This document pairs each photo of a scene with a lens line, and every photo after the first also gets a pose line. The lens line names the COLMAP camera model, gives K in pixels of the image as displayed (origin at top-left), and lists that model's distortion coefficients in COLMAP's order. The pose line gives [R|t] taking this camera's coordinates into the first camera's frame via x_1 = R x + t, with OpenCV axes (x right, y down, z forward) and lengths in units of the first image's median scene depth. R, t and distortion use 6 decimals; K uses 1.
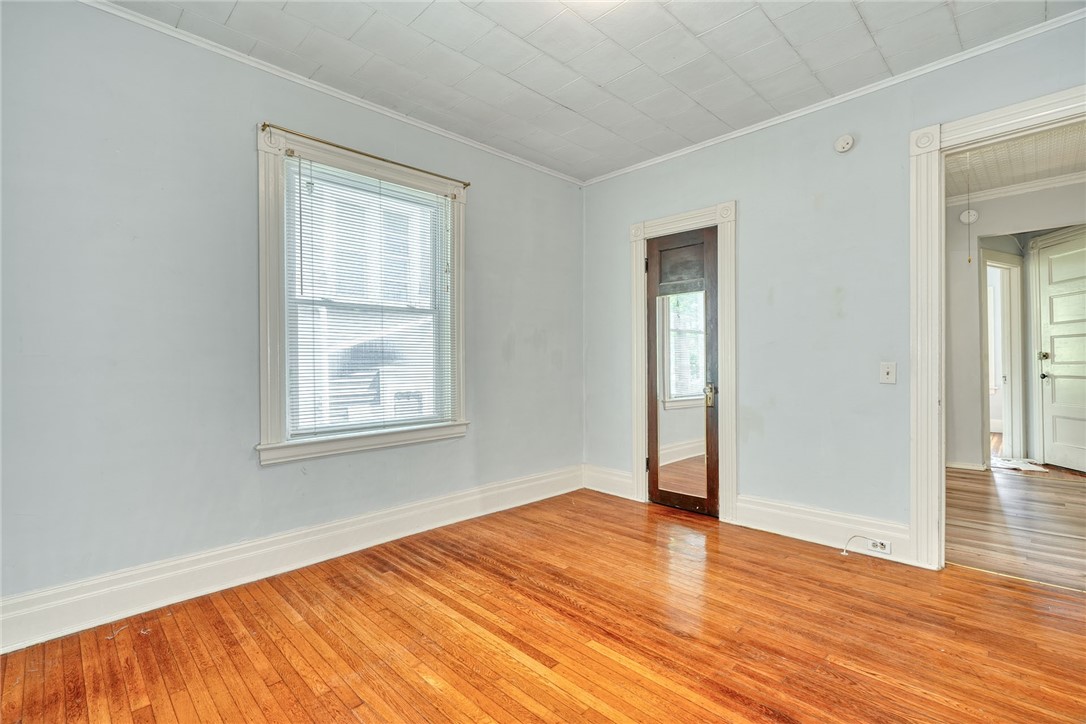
lens RADIAL K [[495.4, 0, 538.3], [0, 495.4, 360.5], [0, 0, 1]] dist [0.001083, 0.001497]
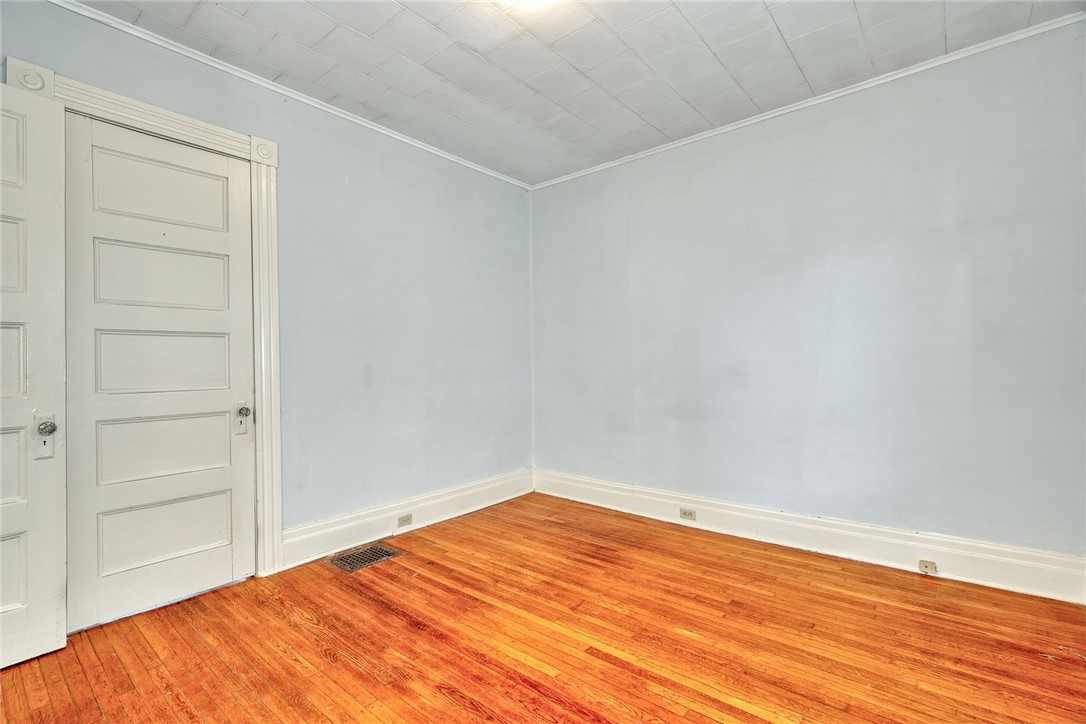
lens RADIAL K [[495.4, 0, 541.2], [0, 495.4, 362.4], [0, 0, 1]] dist [0.001083, 0.001497]
pose [[-0.995074, 0.021772, -0.096718, 0.211232], [0.021944, 0.999759, -0.000721, -0.003420], [0.096679, -0.002840, -0.995312, 1.945316]]
